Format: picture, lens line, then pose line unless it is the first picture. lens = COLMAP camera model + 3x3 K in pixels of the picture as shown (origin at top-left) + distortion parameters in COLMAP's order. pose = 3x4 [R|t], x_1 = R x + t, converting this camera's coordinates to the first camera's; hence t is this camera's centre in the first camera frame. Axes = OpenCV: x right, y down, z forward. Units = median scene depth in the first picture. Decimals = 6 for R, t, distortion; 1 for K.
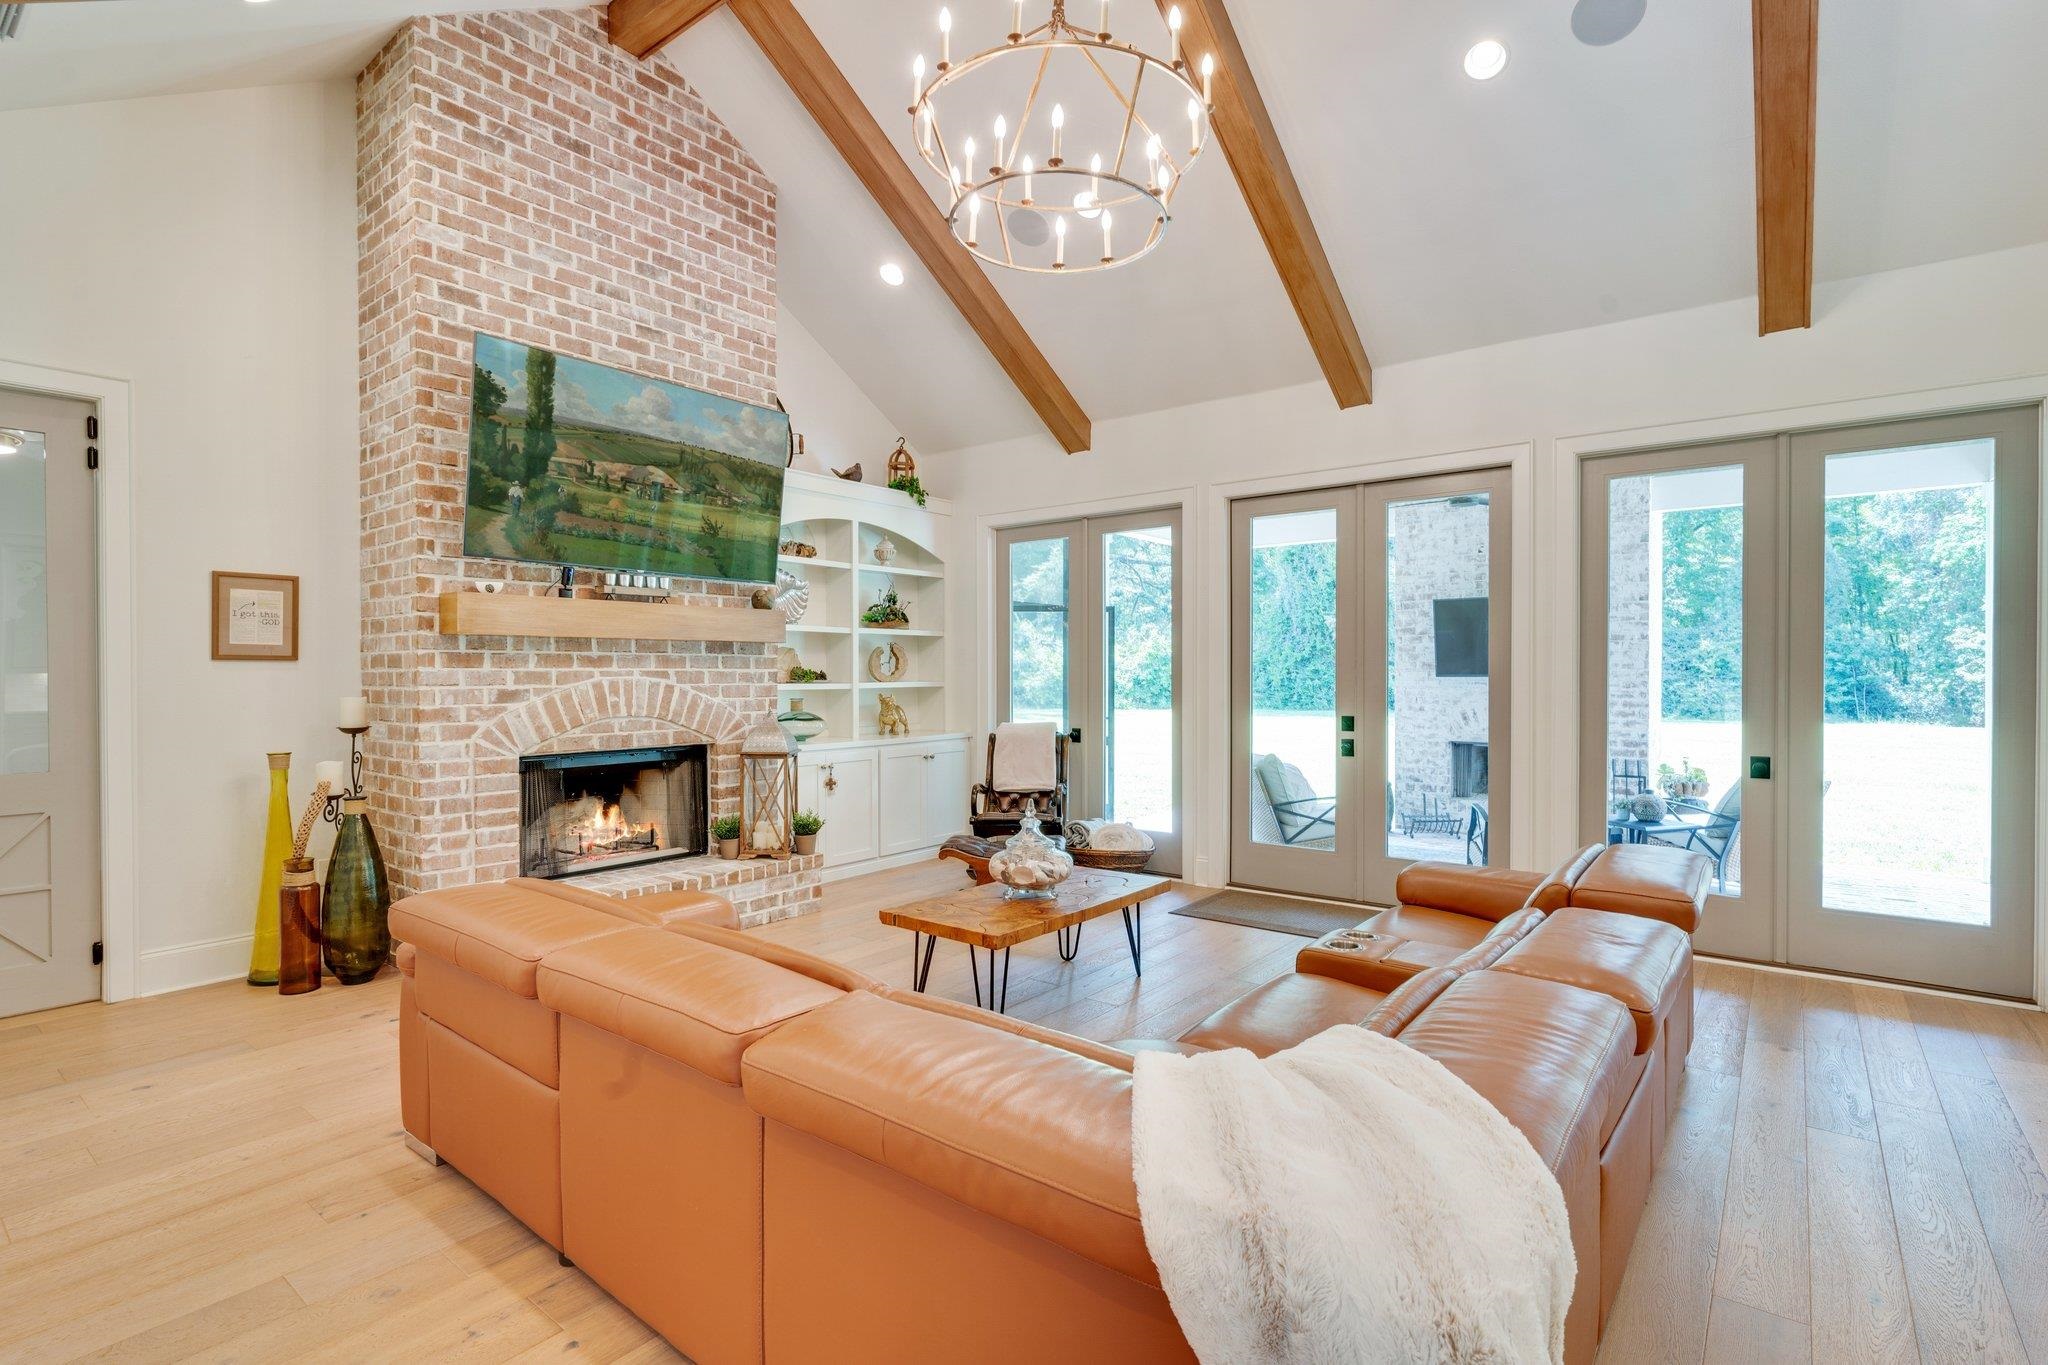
lens RADIAL K [[979.2, 0, 1030.4], [0, 979.2, 677.0], [0, 0, 1]] dist [0.008156, -0.002424]
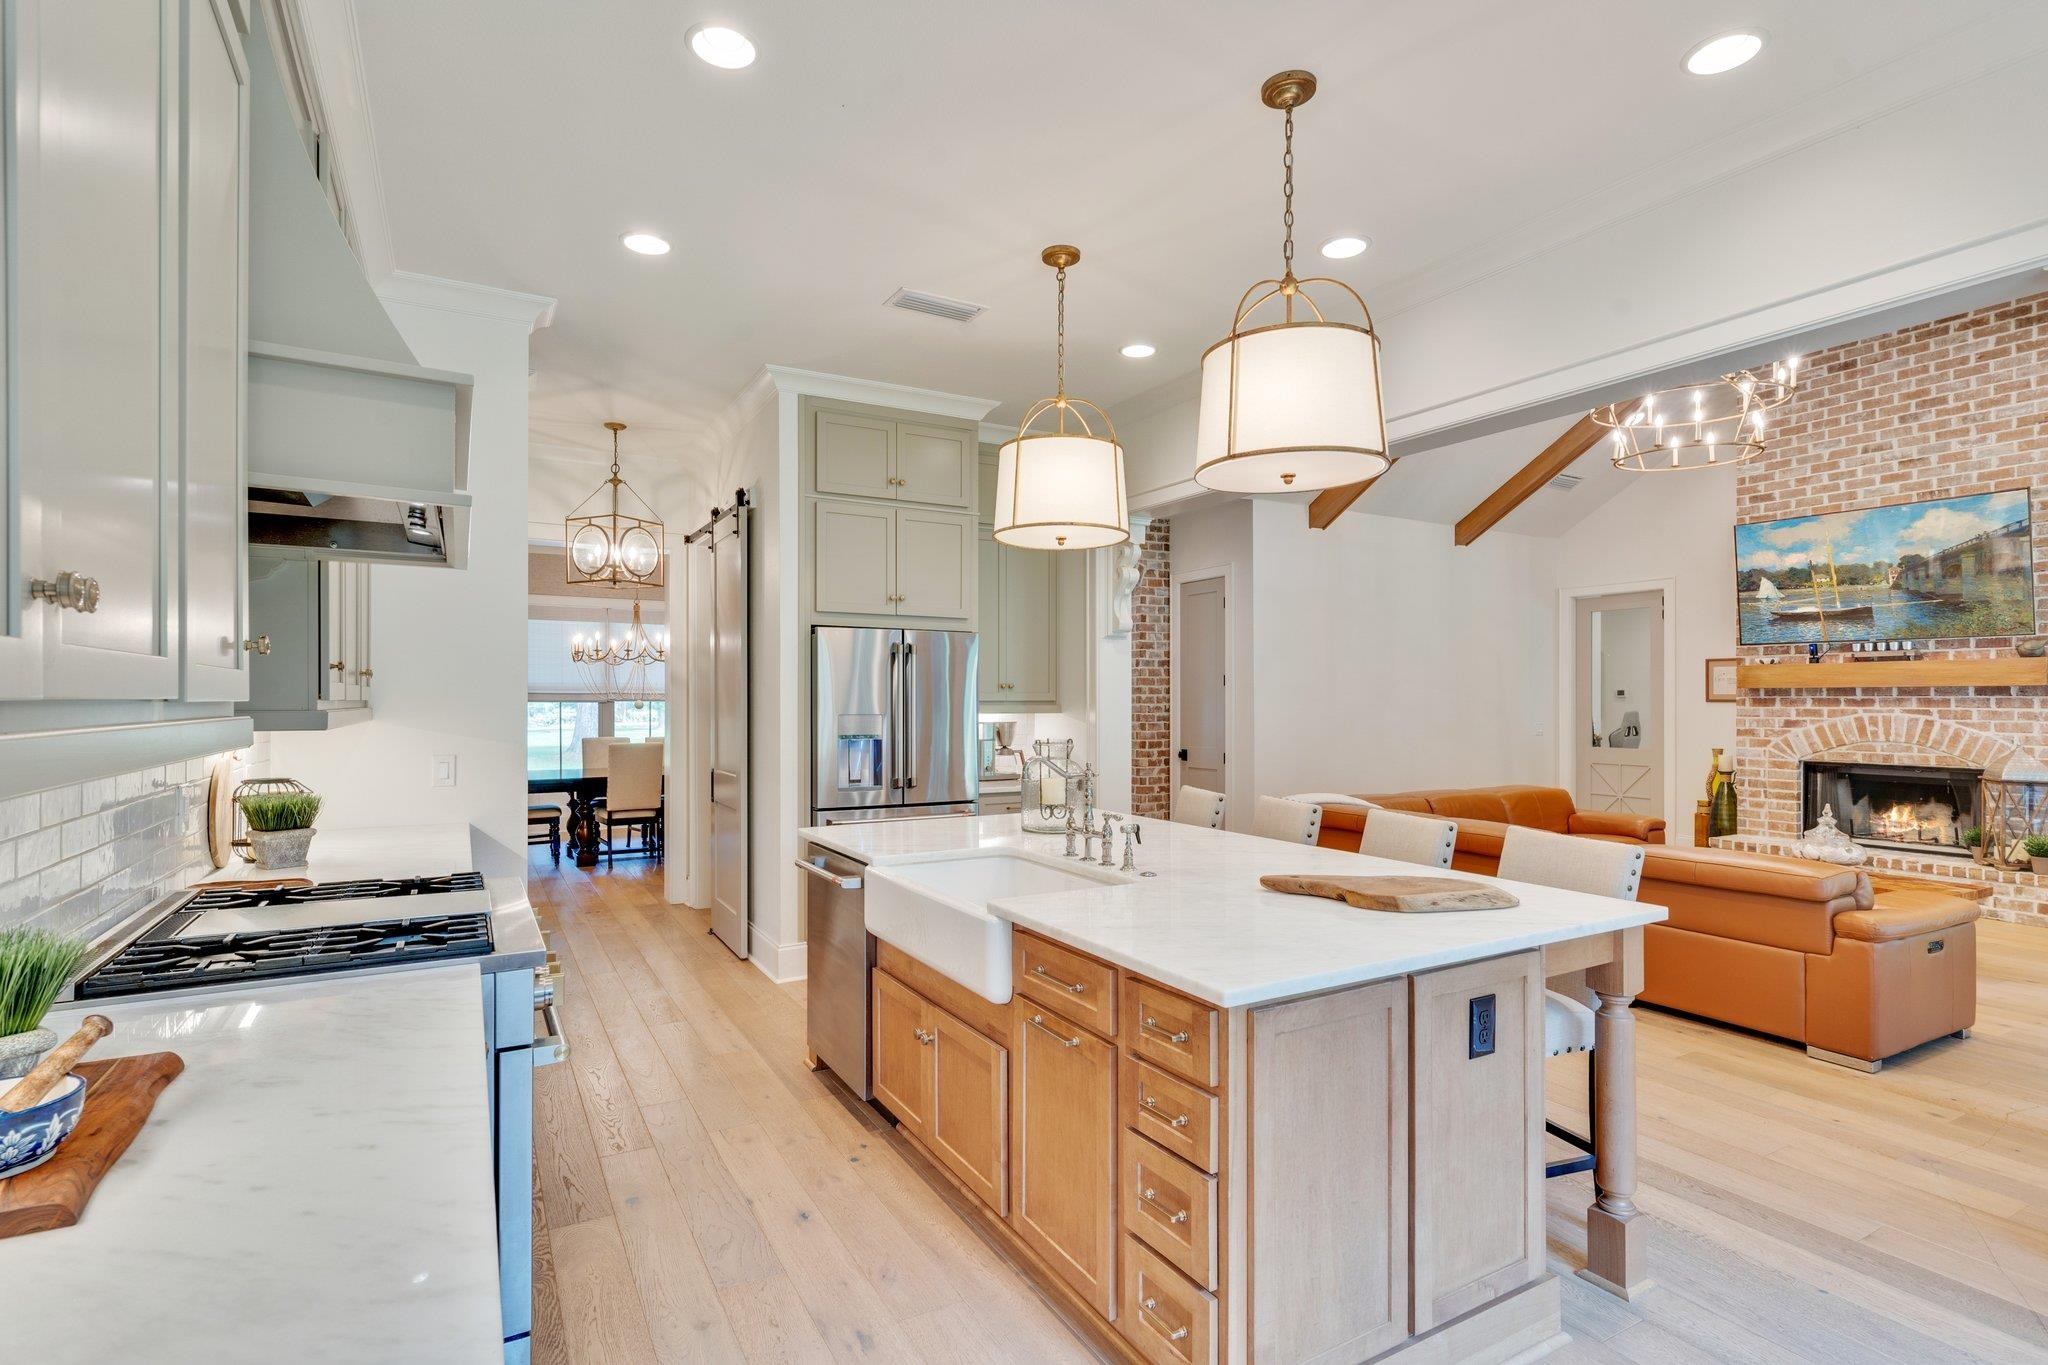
lens RADIAL K [[979.2, 0, 1018.6], [0, 979.2, 698.4], [0, 0, 1]] dist [0.008156, -0.002424]
pose [[-0.376506, -0.002166, -0.926412, 1.388516], [-0.006658, 0.999978, 0.000368, -0.014402], [0.926390, 0.006307, -0.376512, 0.373737]]
